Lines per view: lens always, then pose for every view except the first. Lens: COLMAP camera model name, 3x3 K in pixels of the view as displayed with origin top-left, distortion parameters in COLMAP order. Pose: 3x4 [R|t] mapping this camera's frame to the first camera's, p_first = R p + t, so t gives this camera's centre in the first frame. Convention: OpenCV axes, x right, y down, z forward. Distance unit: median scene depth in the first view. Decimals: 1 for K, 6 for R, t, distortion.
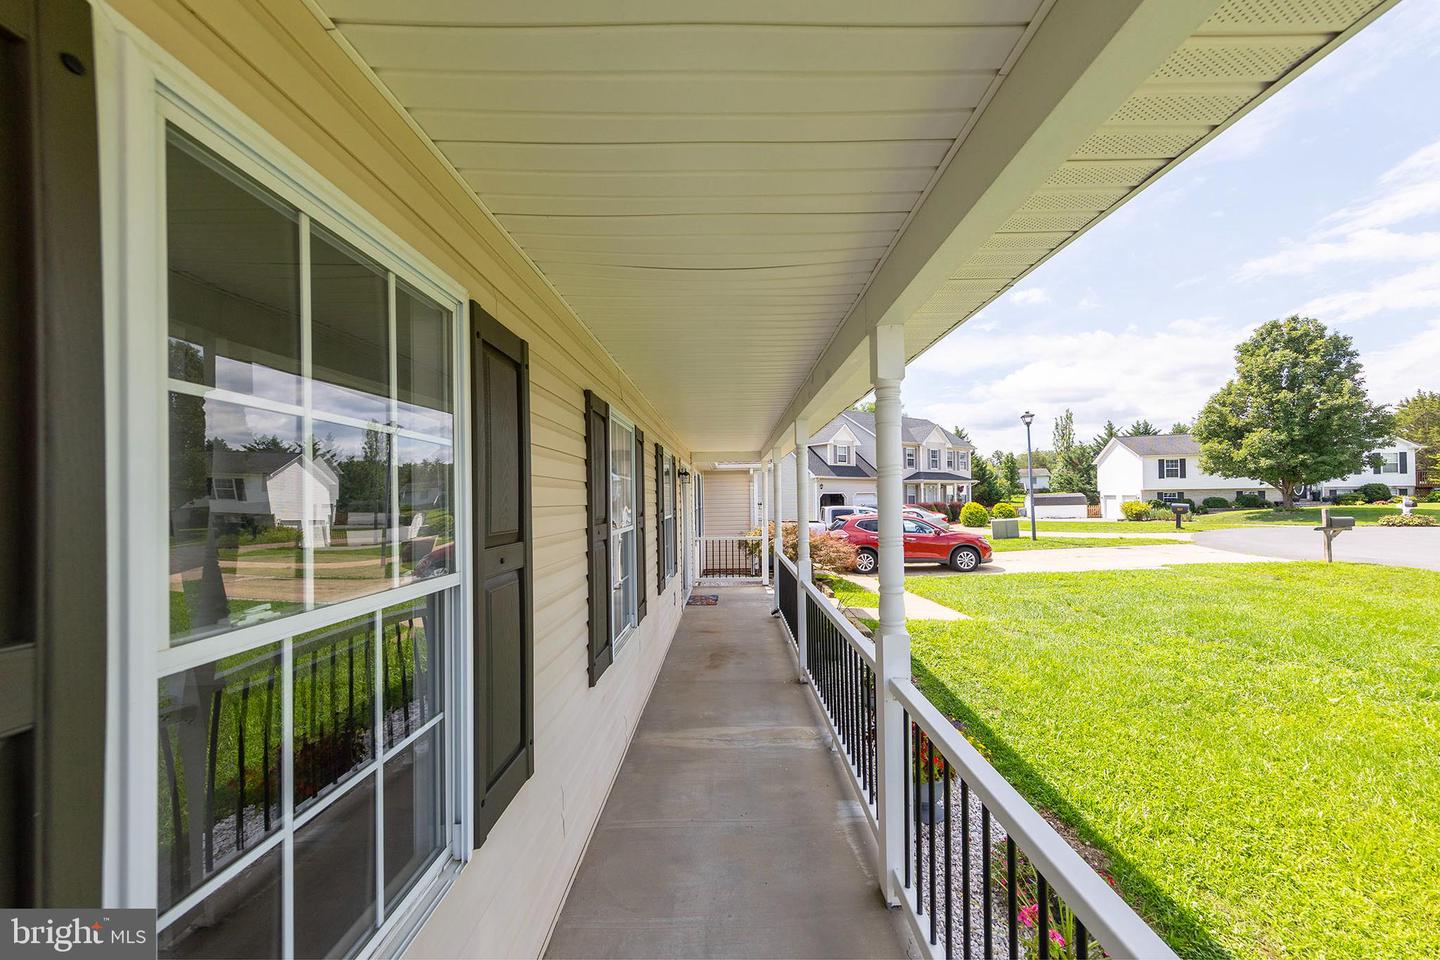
lens RADIAL K [[515.9, 0, 735.1], [0, 515.9, 486.2], [0, 0, 1]] dist [0.001861, -0.001036]
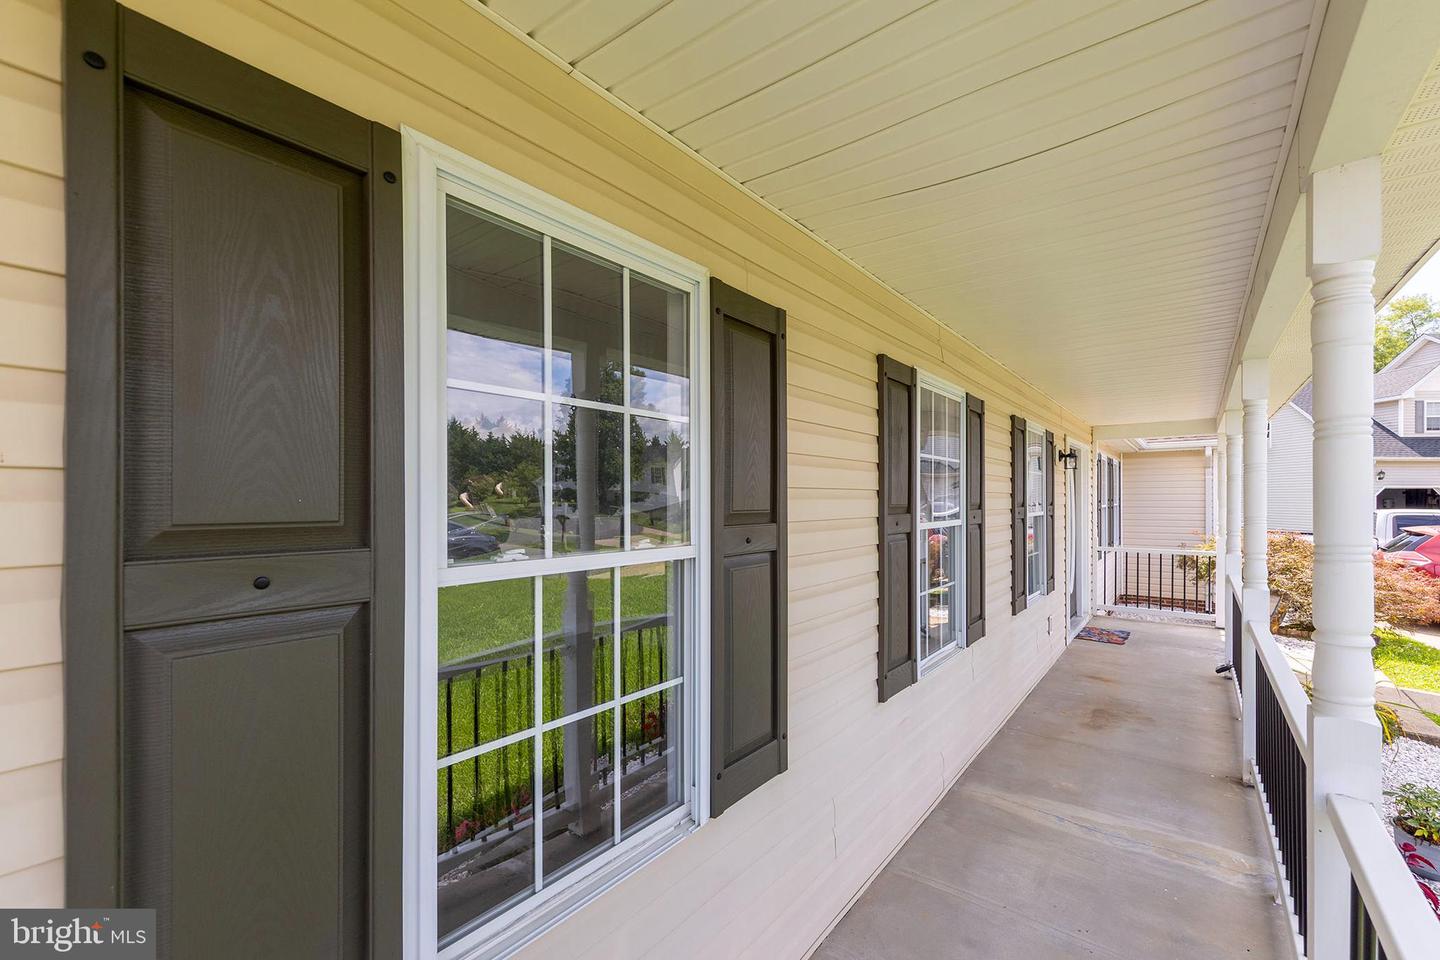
lens RADIAL K [[615.9, 0, 712.6], [0, 615.9, 490.4], [0, 0, 1]] dist [0.000859, 0.000288]
pose [[0.776448, 0.010565, -0.630093, 0.123888], [0.001719, 0.999820, 0.018884, 0.015589], [0.630179, -0.015746, 0.776290, 0.032303]]
